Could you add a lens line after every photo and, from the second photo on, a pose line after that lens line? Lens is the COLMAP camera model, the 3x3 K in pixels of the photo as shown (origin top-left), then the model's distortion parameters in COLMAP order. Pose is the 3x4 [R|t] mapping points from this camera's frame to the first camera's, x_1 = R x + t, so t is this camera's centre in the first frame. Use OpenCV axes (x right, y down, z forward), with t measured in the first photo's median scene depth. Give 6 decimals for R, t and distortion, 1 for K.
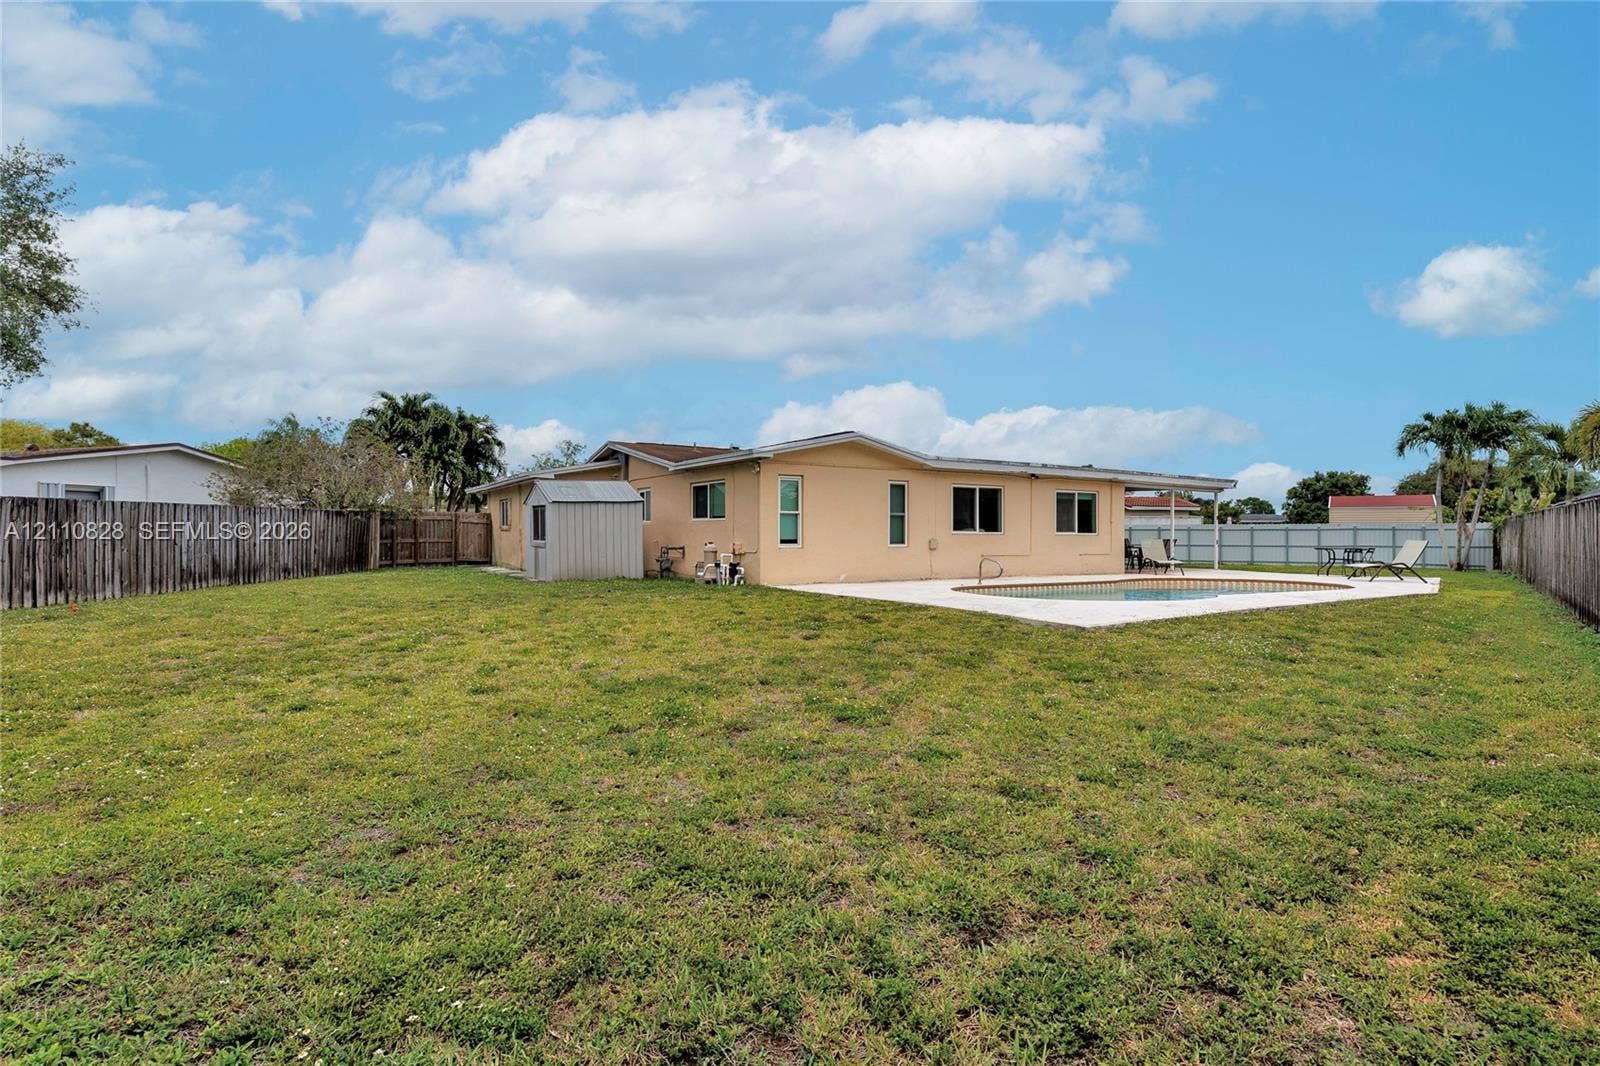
lens RADIAL K [[823.5, 0, 813.8], [0, 823.5, 537.5], [0, 0, 1]] dist [-0.002762, 0.000125]
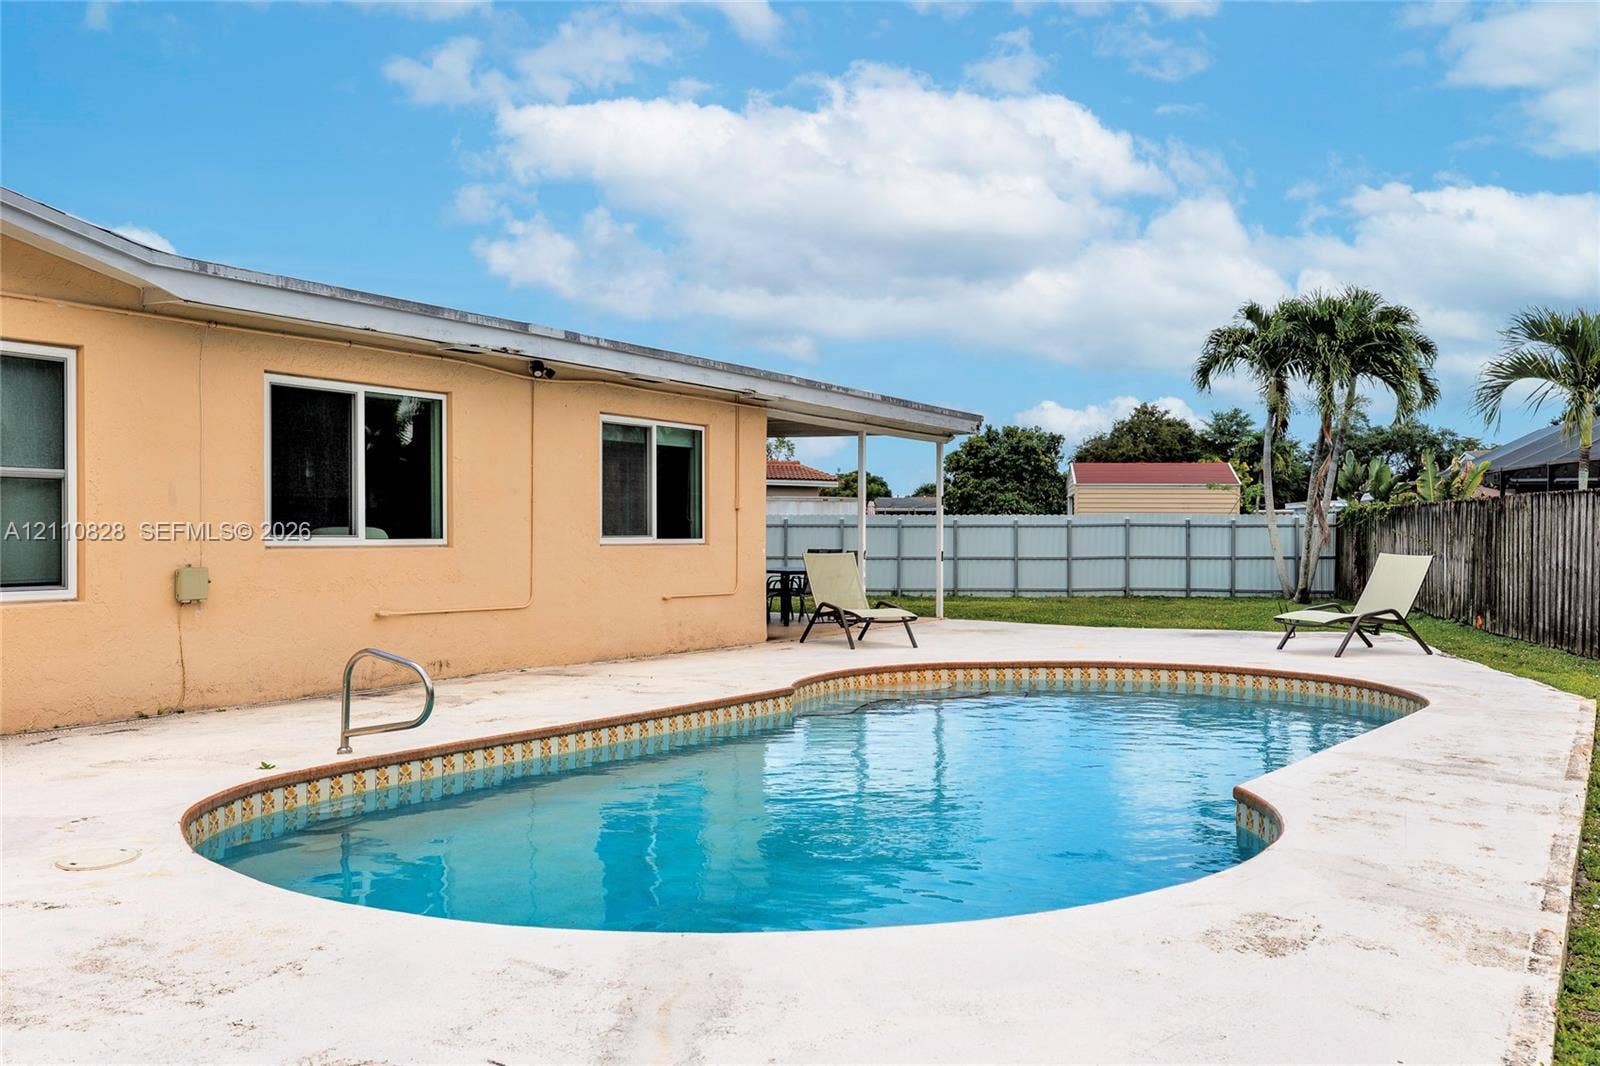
lens RADIAL K [[1458.9, 0, 800.0], [0, 1458.9, 533.0], [0, 0, 1]] dist [0.014886, 0.003143]
pose [[0.894944, -0.004097, 0.446160, 0.093927], [0.006001, 0.999978, -0.002854, -0.006054], [-0.446138, 0.005232, 0.894949, 0.406766]]
